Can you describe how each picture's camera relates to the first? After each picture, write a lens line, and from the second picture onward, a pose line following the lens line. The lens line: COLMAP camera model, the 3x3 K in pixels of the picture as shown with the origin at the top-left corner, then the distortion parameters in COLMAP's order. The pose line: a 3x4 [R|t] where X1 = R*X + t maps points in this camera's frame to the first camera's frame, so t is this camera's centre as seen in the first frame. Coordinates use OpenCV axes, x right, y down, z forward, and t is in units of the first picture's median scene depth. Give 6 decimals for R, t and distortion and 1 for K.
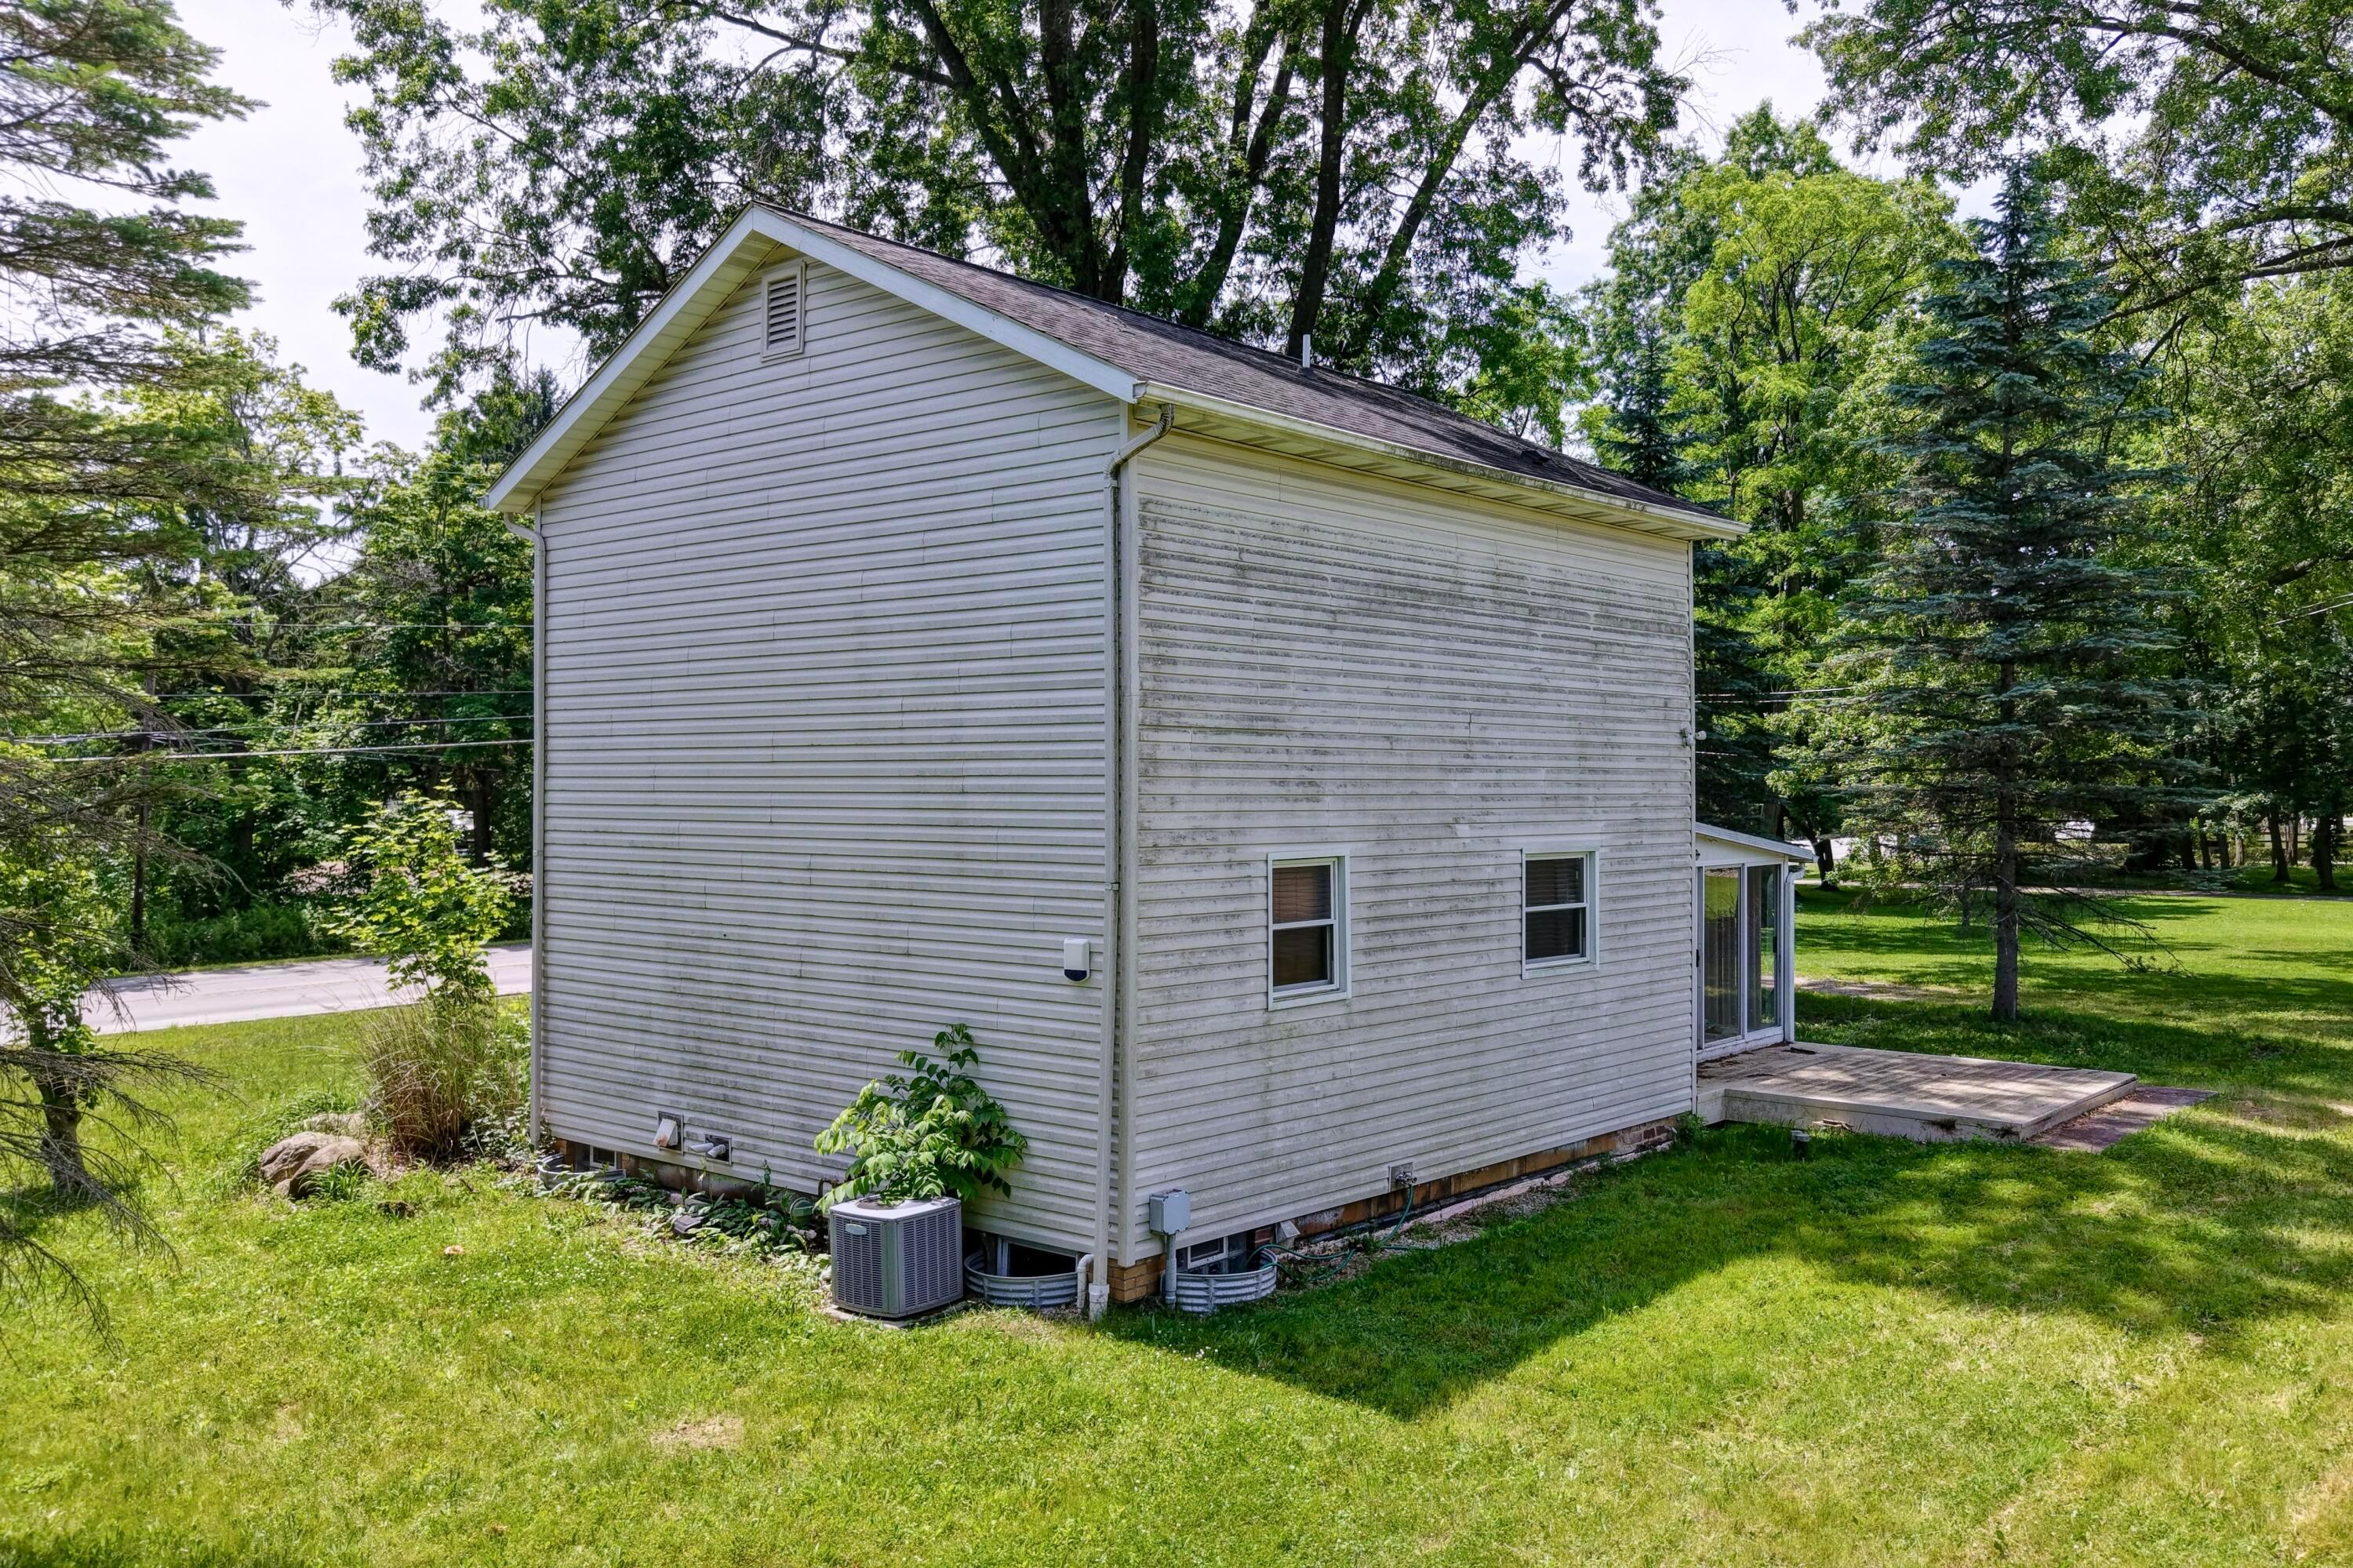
lens RADIAL K [[1897.7, 0, 1180.2], [0, 1897.7, 774.6], [0, 0, 1]] dist [0.013314, -0.031359]
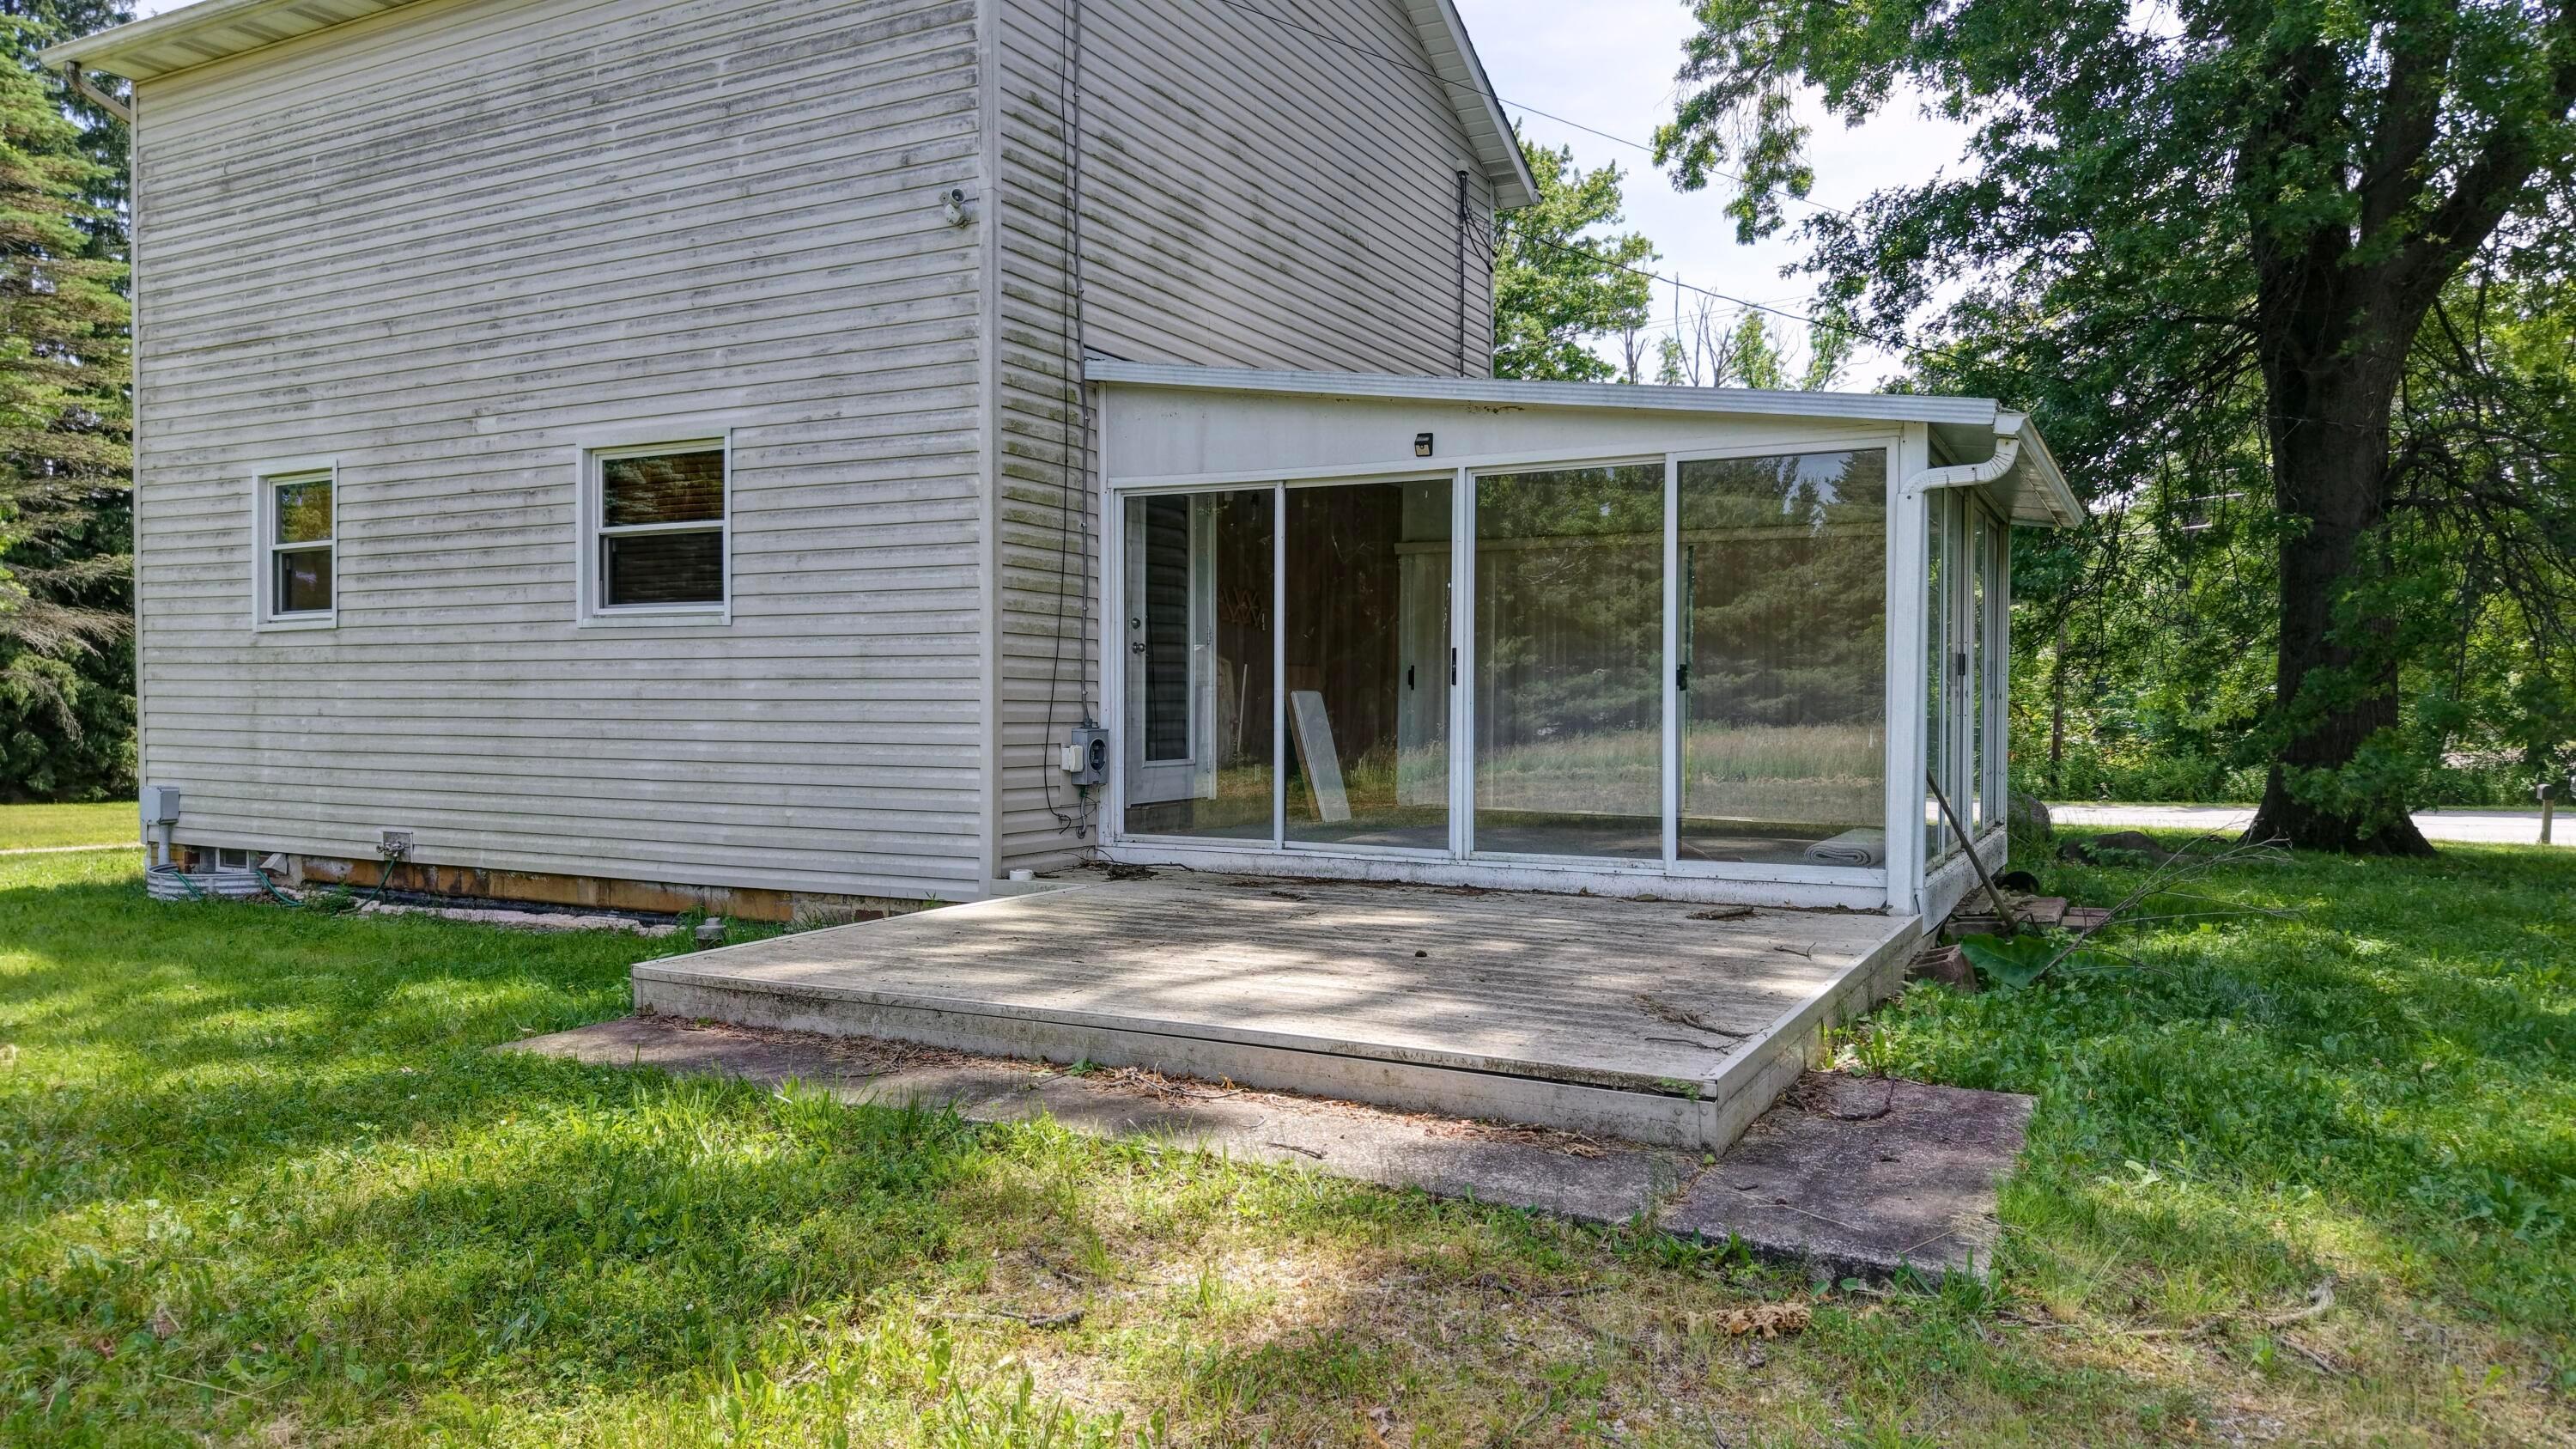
lens RADIAL K [[1698.5, 0, 1292.6], [0, 1698.5, 738.3], [0, 0, 1]] dist [-0.018708, 0.019971]
pose [[0.243927, 0.023386, -0.969512, 0.941768], [0.001497, 0.999699, 0.024491, 0.147183], [0.969793, -0.007426, 0.243818, 1.211567]]
